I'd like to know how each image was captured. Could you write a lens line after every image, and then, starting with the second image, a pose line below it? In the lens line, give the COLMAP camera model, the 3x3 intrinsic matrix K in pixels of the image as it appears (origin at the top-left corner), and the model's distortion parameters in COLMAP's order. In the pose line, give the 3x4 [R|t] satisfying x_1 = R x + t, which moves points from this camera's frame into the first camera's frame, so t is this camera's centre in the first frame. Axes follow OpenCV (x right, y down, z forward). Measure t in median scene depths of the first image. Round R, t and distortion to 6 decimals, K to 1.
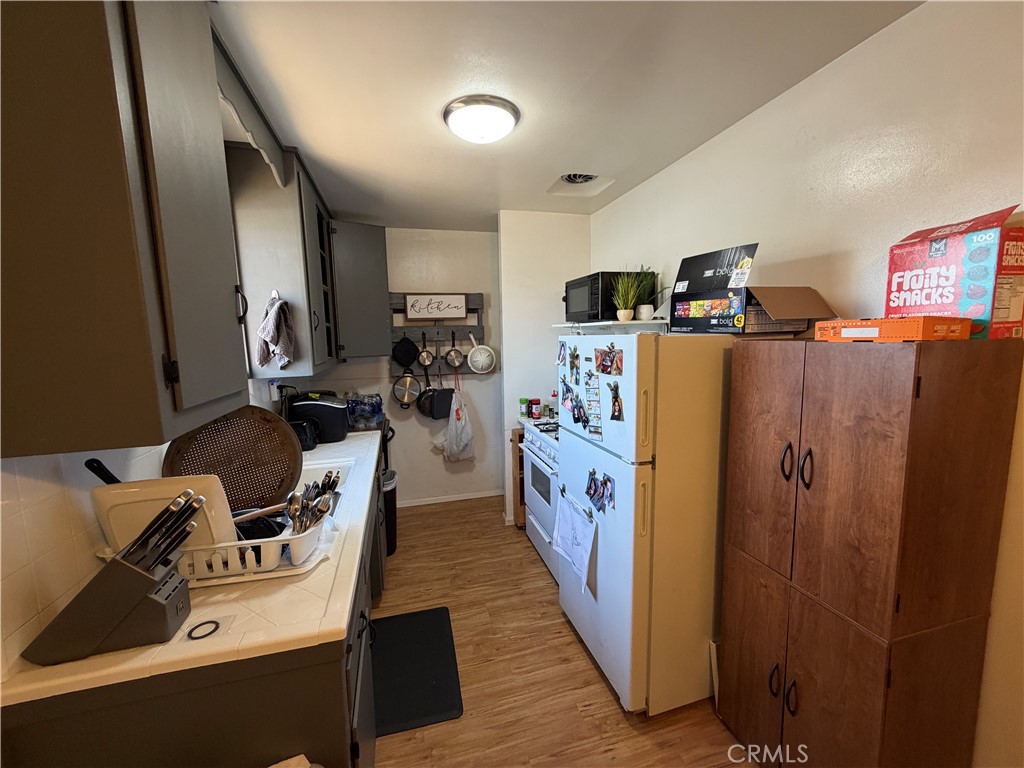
lens RADIAL K [[407.6, 0, 512.0], [0, 407.6, 384.0], [0, 0, 1]] dist [0.000046, 0.000237]
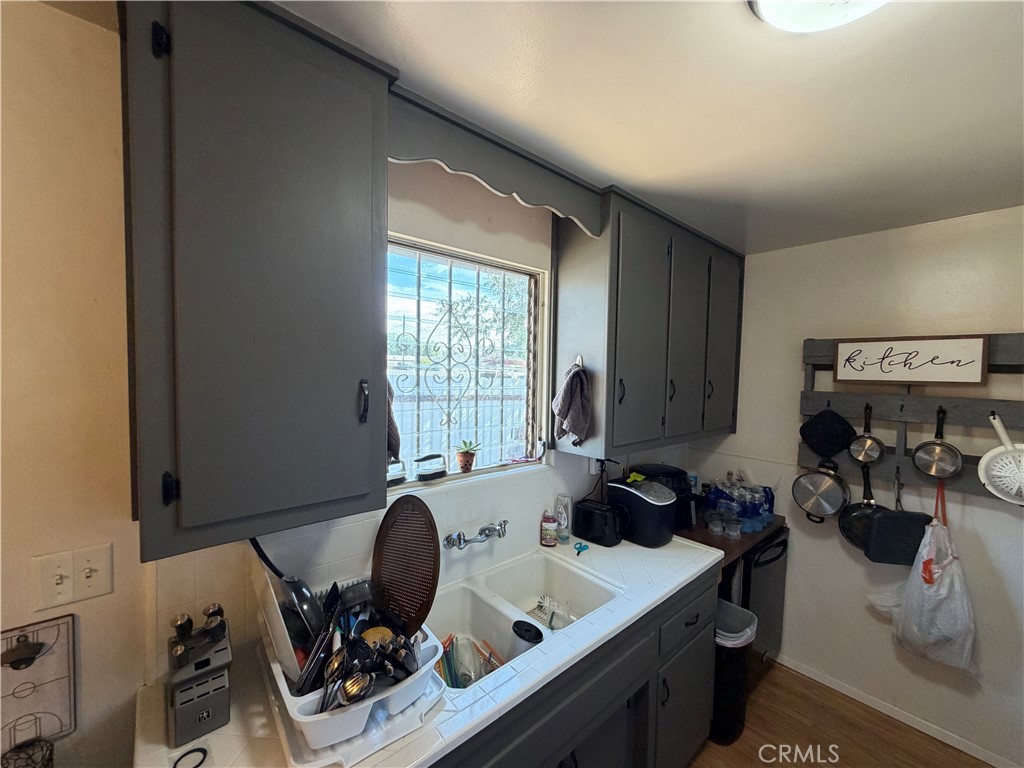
lens RADIAL K [[407.6, 0, 512.0], [0, 407.6, 384.0], [0, 0, 1]] dist [0.000046, 0.000237]
pose [[0.434225, 0.061909, -0.898674, 0.084902], [-0.136394, 0.990652, 0.002342, -0.086385], [0.890419, 0.121557, 0.438610, 0.281068]]
